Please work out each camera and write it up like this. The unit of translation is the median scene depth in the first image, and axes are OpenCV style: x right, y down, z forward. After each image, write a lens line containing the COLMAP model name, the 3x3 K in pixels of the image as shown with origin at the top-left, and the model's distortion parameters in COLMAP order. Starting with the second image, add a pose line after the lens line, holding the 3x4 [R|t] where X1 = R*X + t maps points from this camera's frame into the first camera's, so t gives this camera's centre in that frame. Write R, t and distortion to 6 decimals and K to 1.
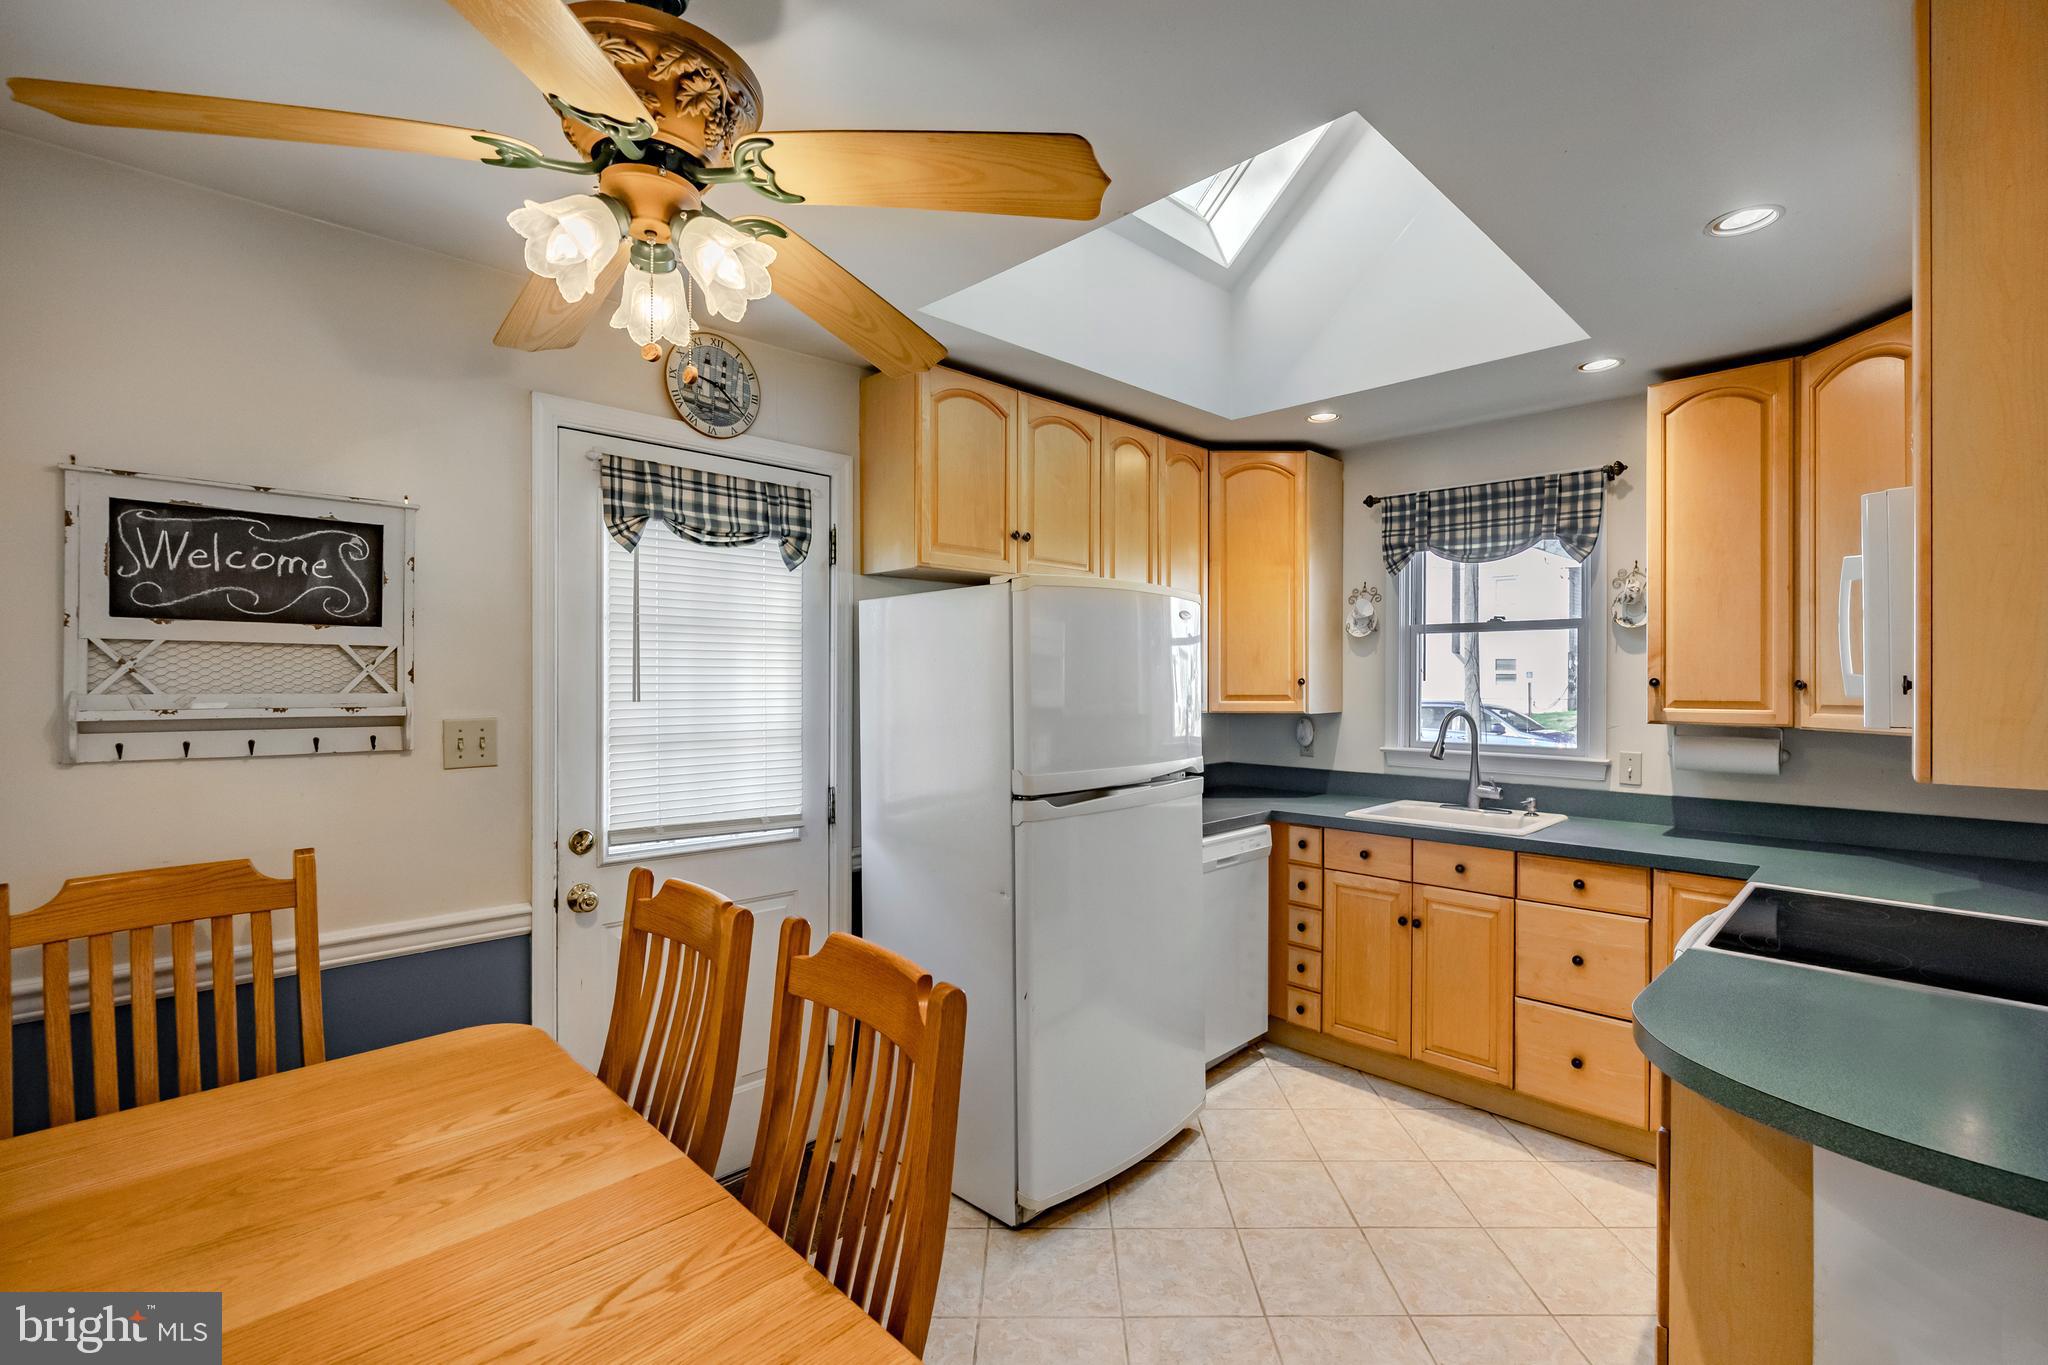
lens RADIAL K [[925.8, 0, 1087.4], [0, 925.8, 681.8], [0, 0, 1]] dist [0.002215, 0.001219]
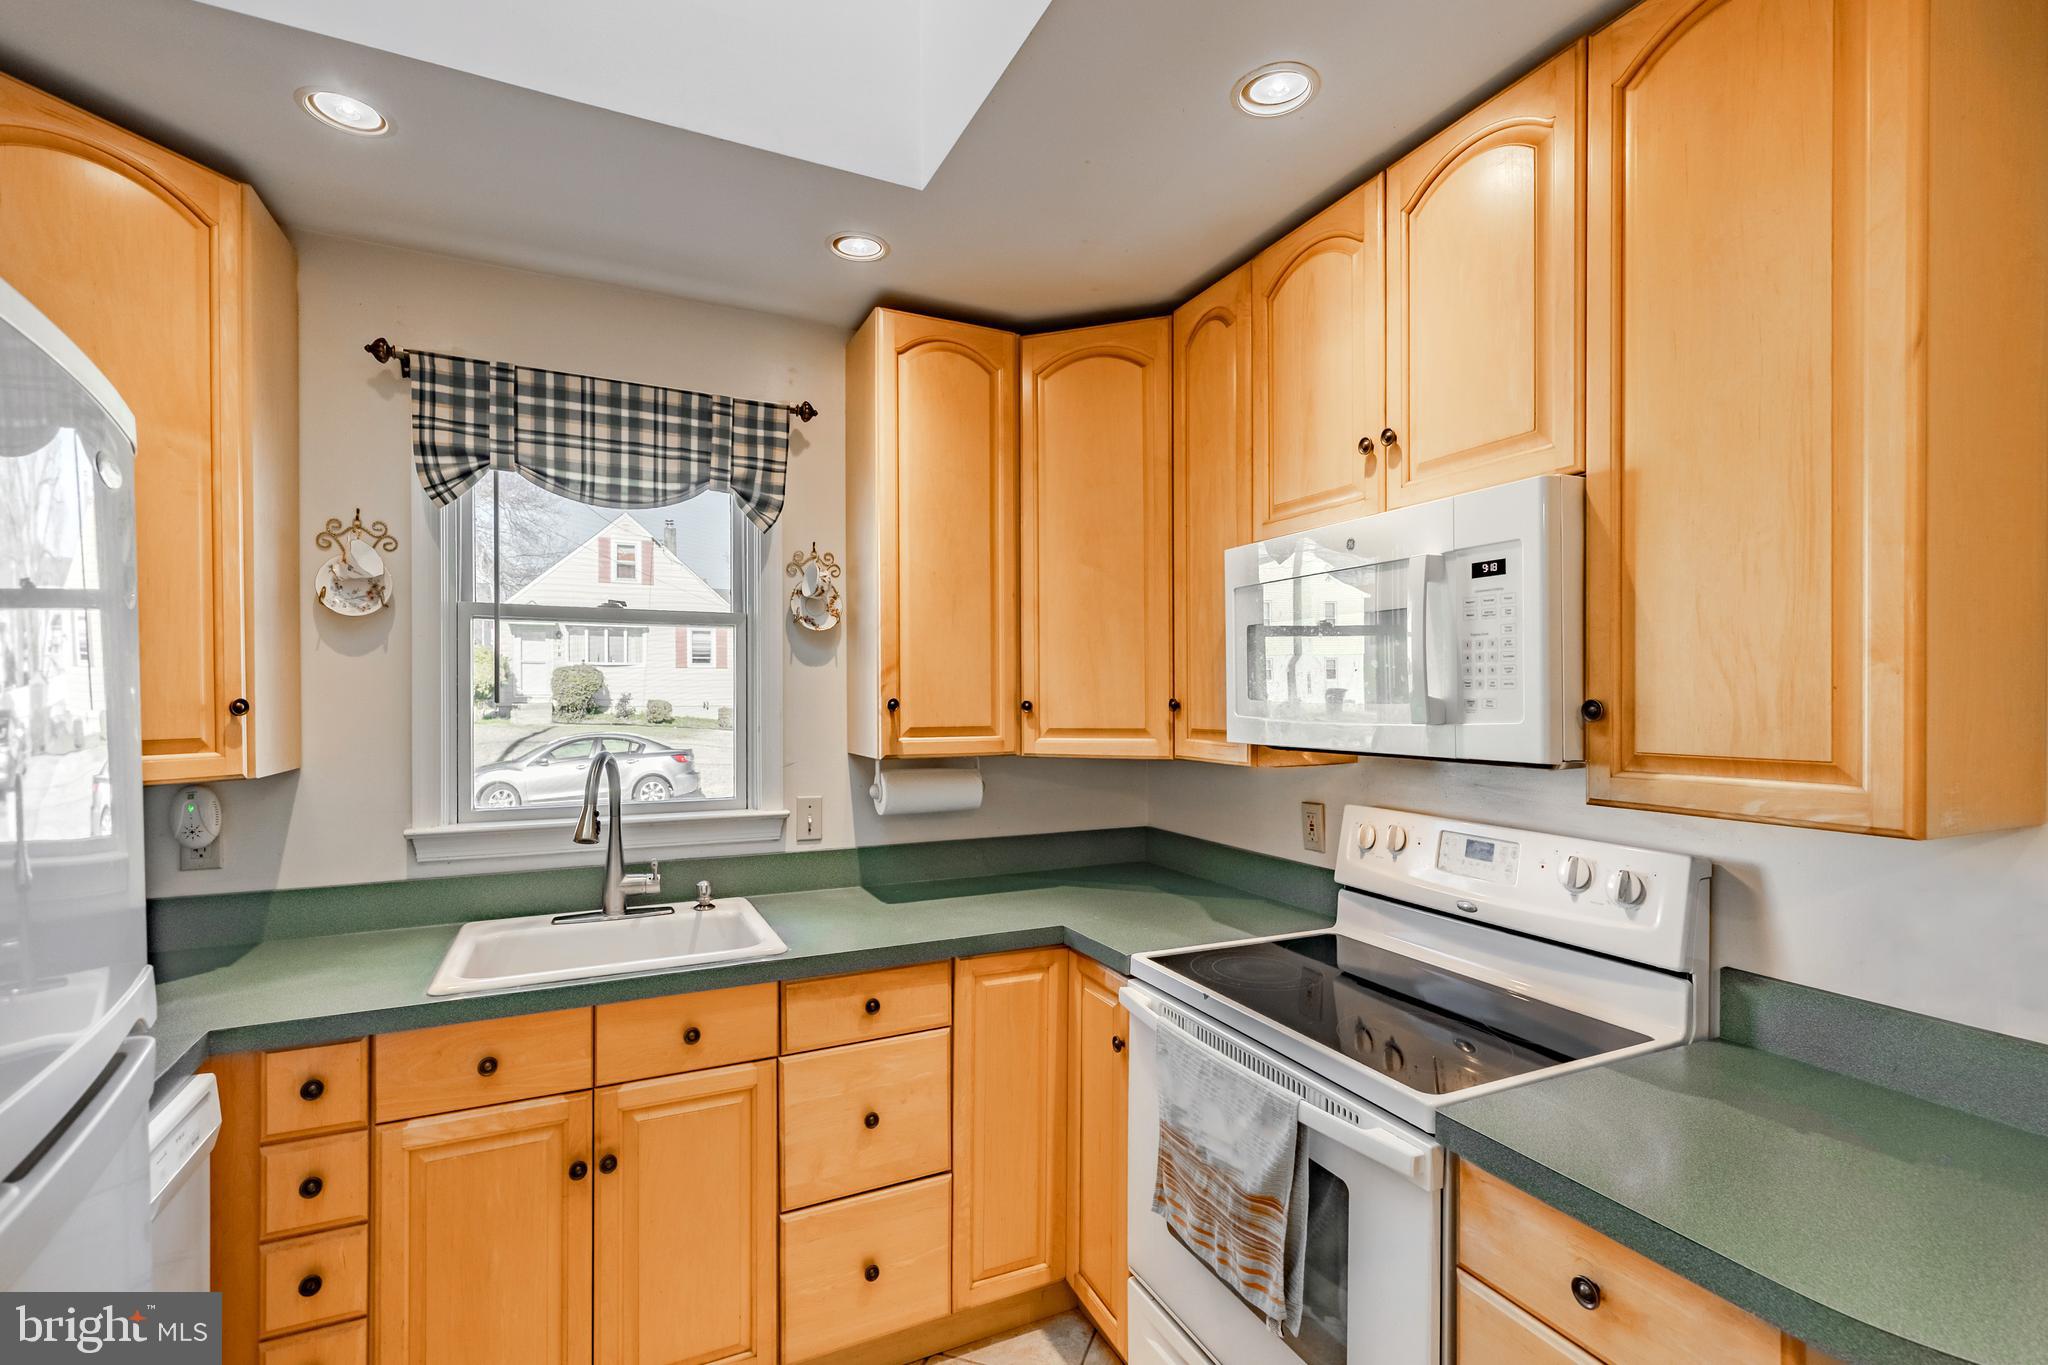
lens RADIAL K [[925.8, 0, 1020.0], [0, 925.8, 698.9], [0, 0, 1]] dist [0.002215, 0.001219]
pose [[0.369927, -0.004689, 0.929049, -0.044270], [0.000354, 0.999988, 0.004906, -0.006491], [-0.929061, -0.001486, 0.369924, 0.545763]]
